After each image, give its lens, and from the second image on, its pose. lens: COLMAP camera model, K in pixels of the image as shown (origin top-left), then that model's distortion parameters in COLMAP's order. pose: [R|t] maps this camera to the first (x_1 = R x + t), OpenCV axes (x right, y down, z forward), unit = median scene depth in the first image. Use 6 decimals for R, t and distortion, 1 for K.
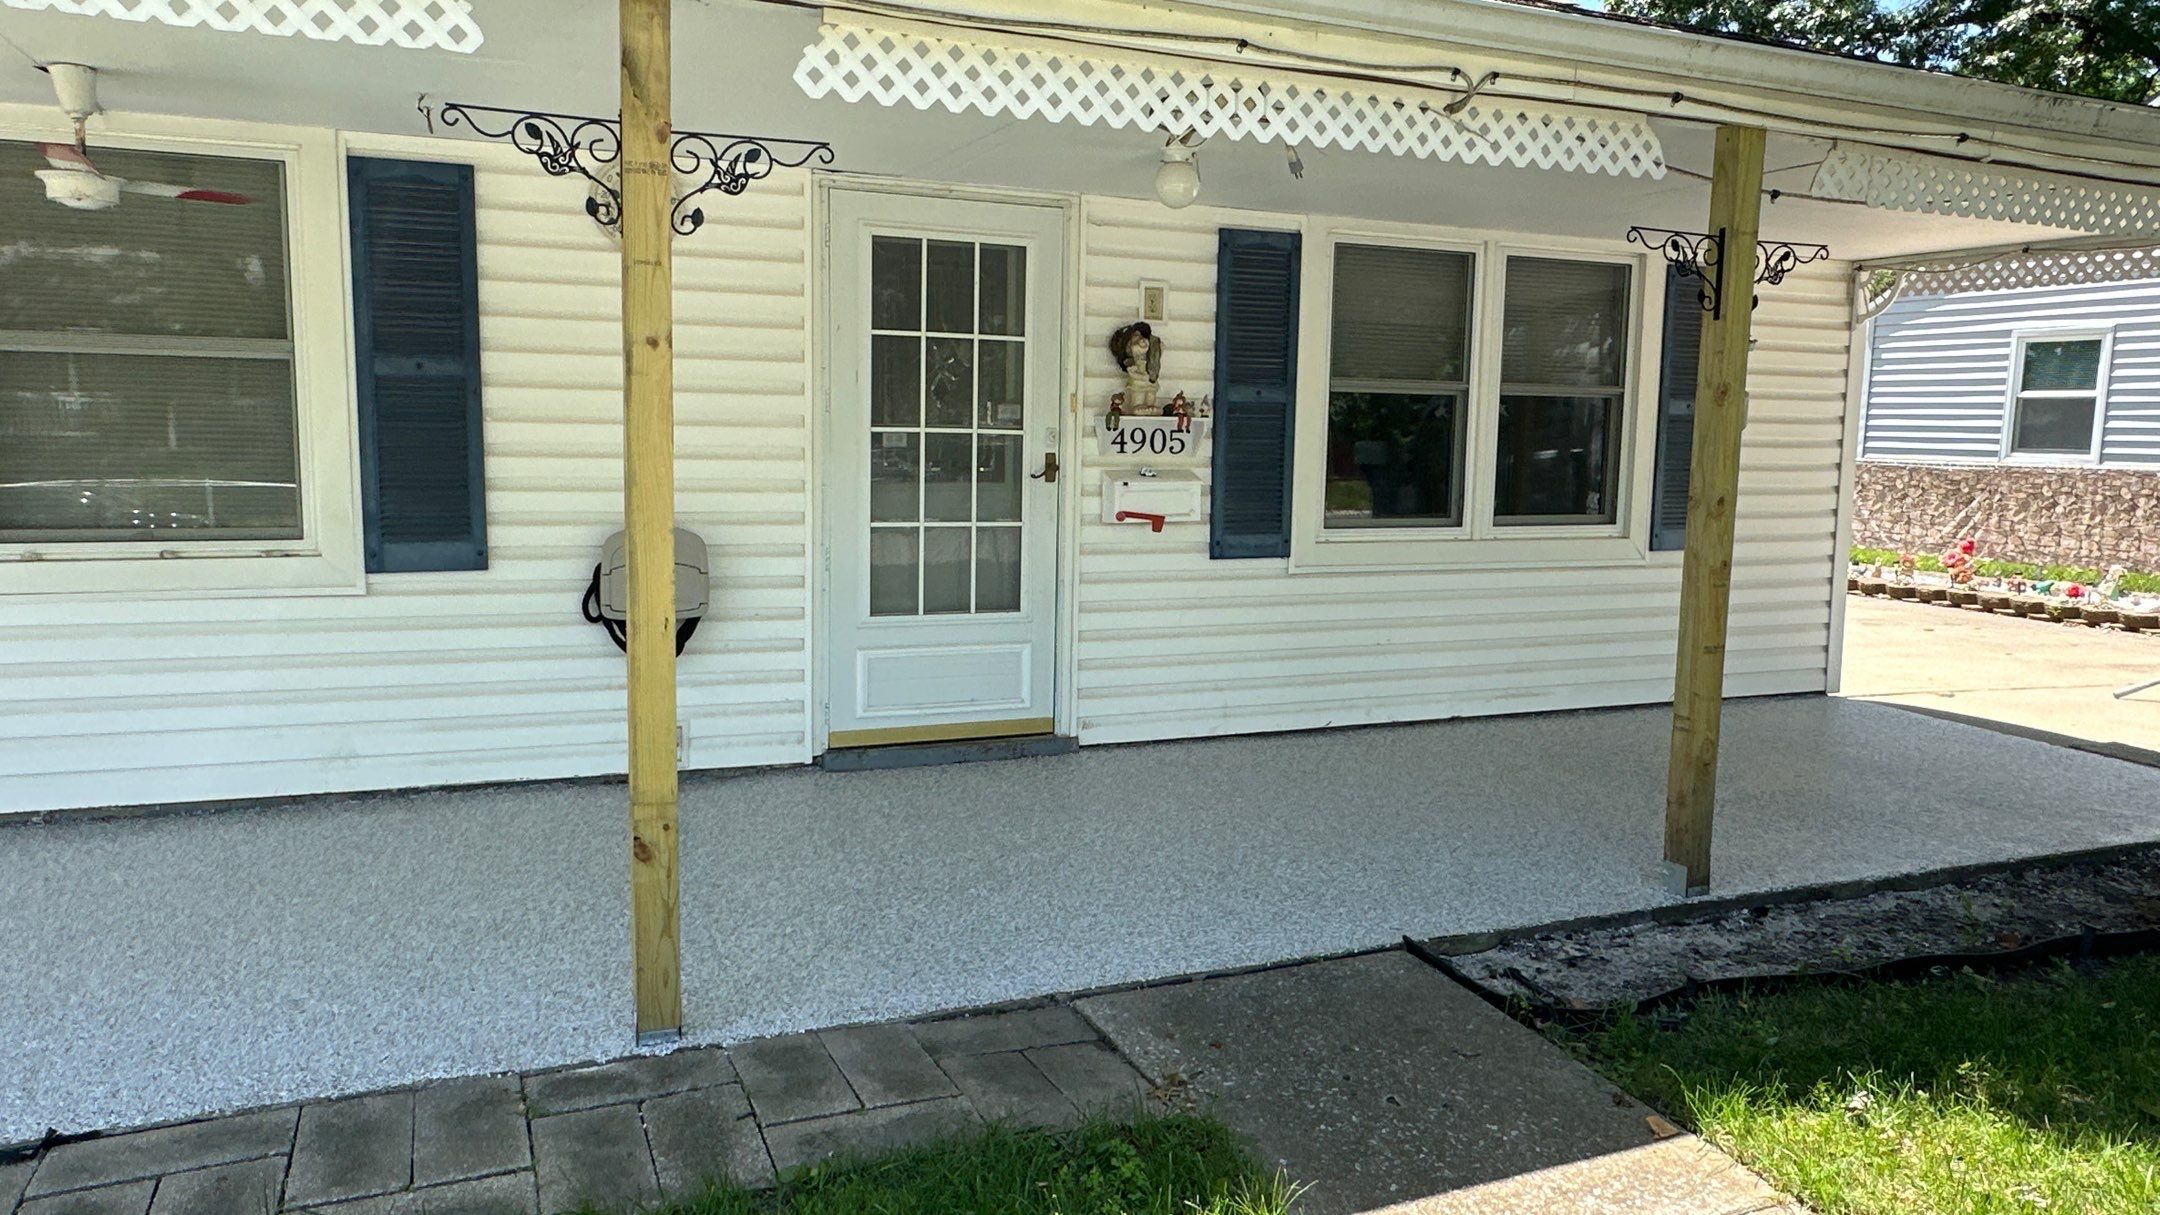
lens RADIAL K [[1466.6, 0, 1085.0], [0, 1466.6, 608.9], [0, 0, 1]] dist [-0.003619, -0.000478]
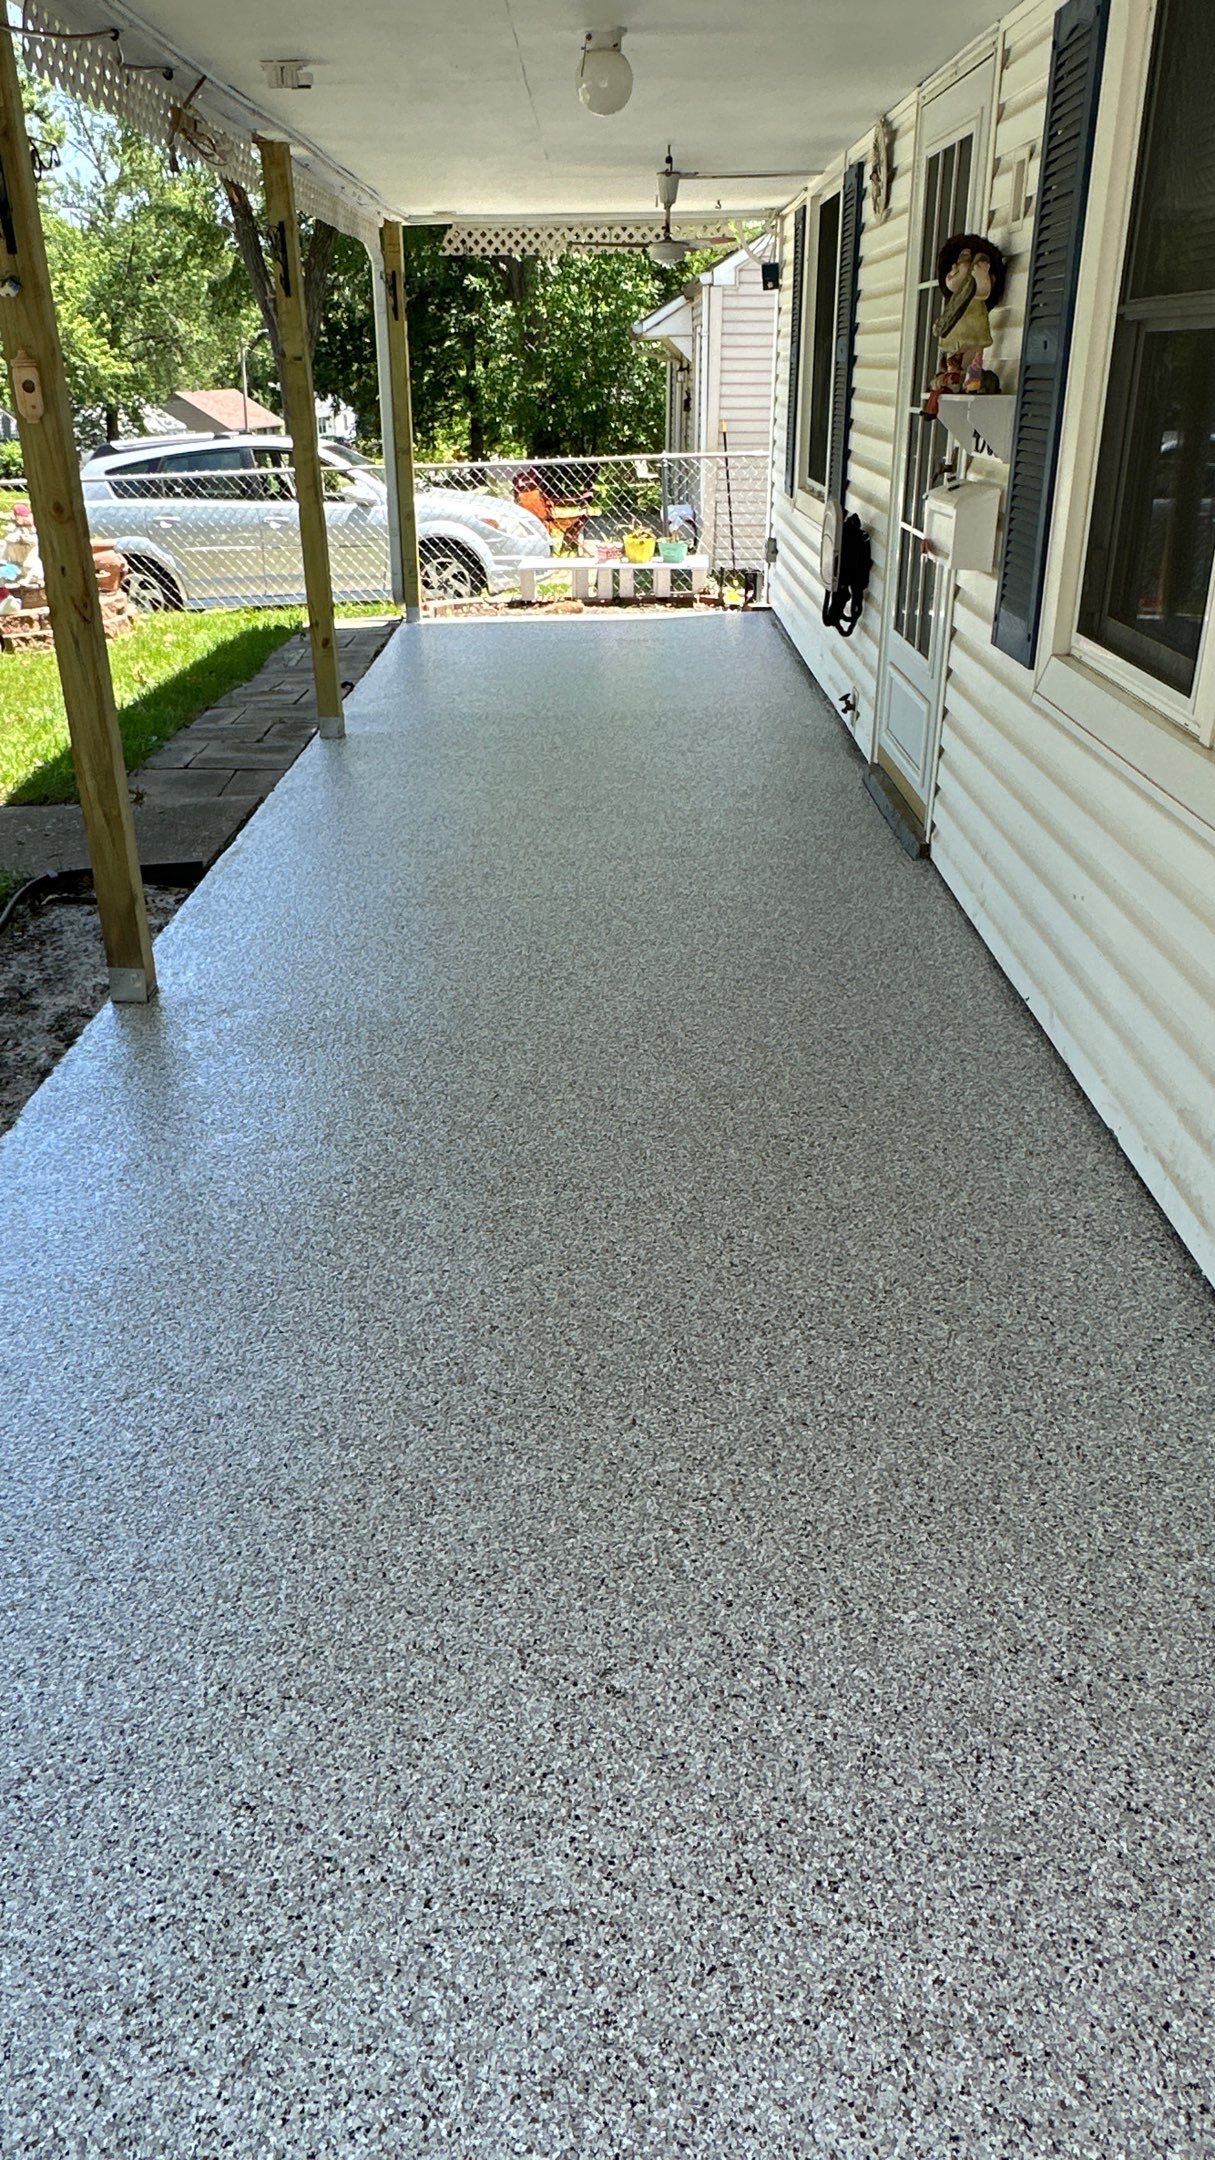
lens RADIAL K [[1466.6, 0, 603.7], [0, 1466.6, 1086.3], [0, 0, 1]] dist [-0.003619, -0.000478]
pose [[-0.391835, 0.392889, -0.831928, 0.905708], [-0.115915, 0.875948, 0.468273, -0.172351], [0.912704, 0.279919, -0.297685, 1.324261]]
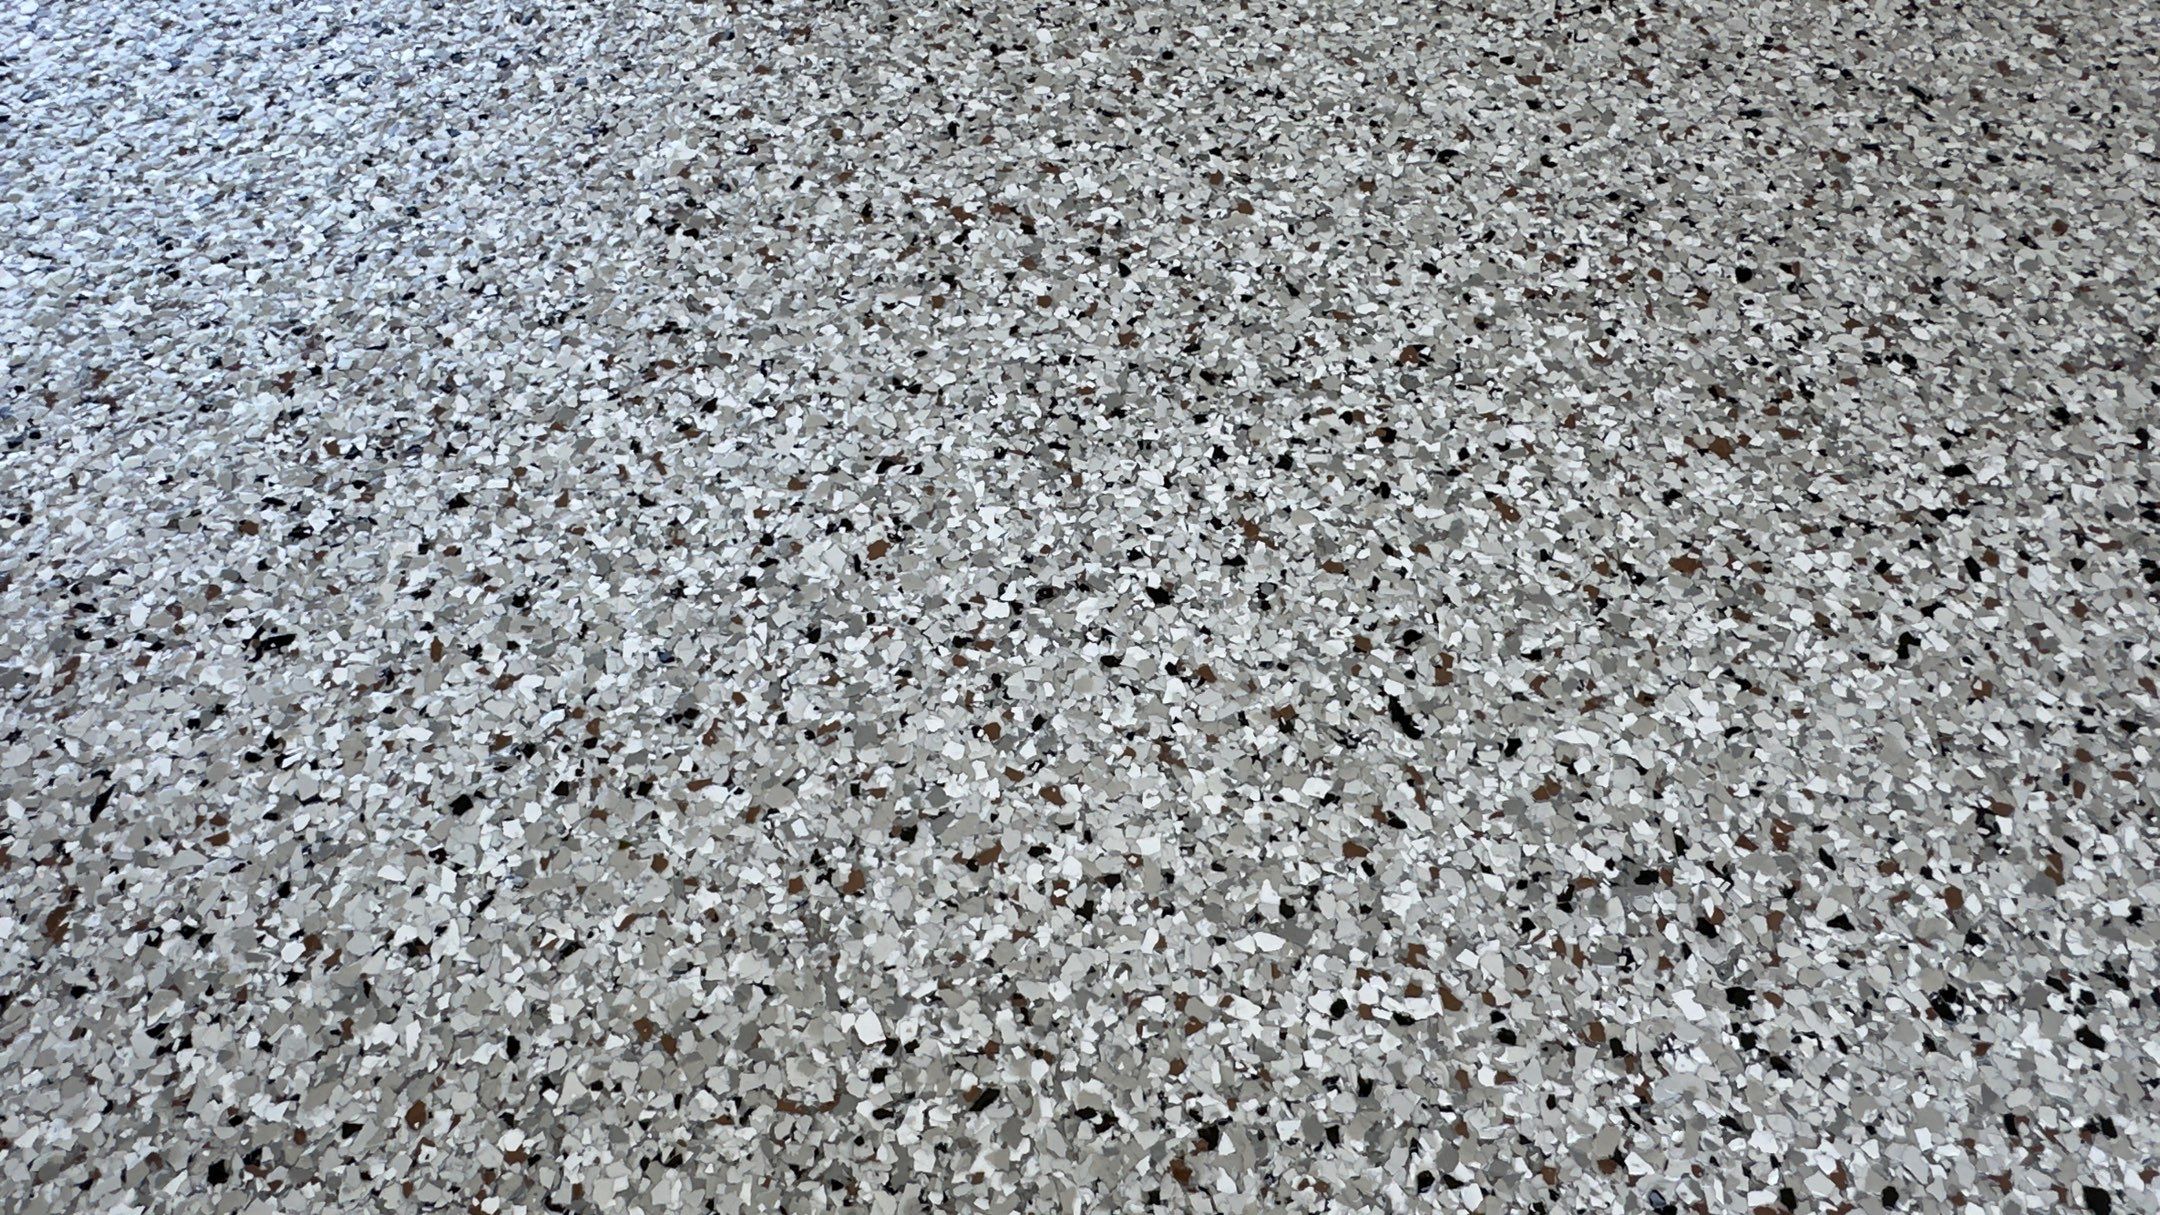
lens RADIAL K [[1466.6, 0, 1084.4], [0, 1466.6, 618.5], [0, 0, 1]] dist [-0.003619, -0.000478]
pose [[-0.397491, 0.769434, -0.499972, 0.841209], [-0.143124, 0.486209, 0.862042, 0.041633], [0.906375, 0.414212, -0.083139, 1.335820]]
